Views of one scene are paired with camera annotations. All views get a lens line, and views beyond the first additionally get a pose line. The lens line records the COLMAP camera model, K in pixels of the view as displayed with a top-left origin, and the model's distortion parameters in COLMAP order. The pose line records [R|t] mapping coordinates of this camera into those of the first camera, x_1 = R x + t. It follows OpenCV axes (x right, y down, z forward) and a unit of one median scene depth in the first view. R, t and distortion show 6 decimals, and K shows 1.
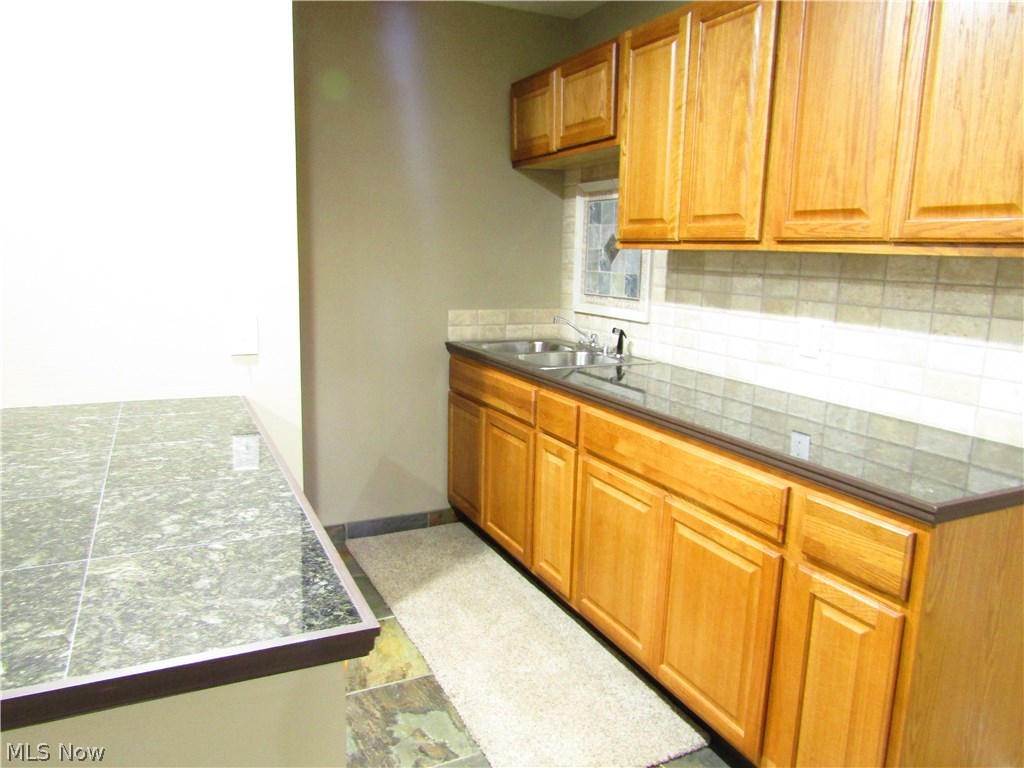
lens RADIAL K [[728.8, 0, 512.5], [0, 728.8, 381.8], [0, 0, 1]] dist [-0.013204, -0.001726]
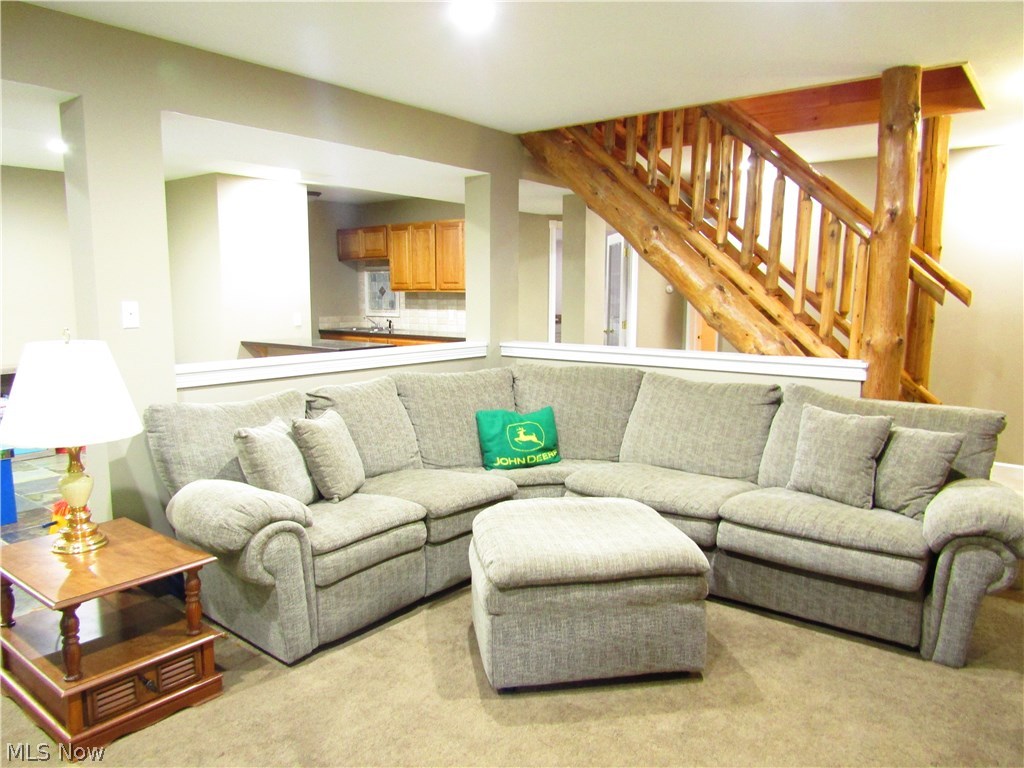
lens RADIAL K [[728.8, 0, 510.7], [0, 728.8, 385.6], [0, 0, 1]] dist [-0.013204, -0.001726]
pose [[0.902347, -0.080981, 0.423333, -0.669503], [0.098100, 0.995000, -0.018767, 0.290830], [-0.419697, 0.058464, 0.905780, -1.804158]]
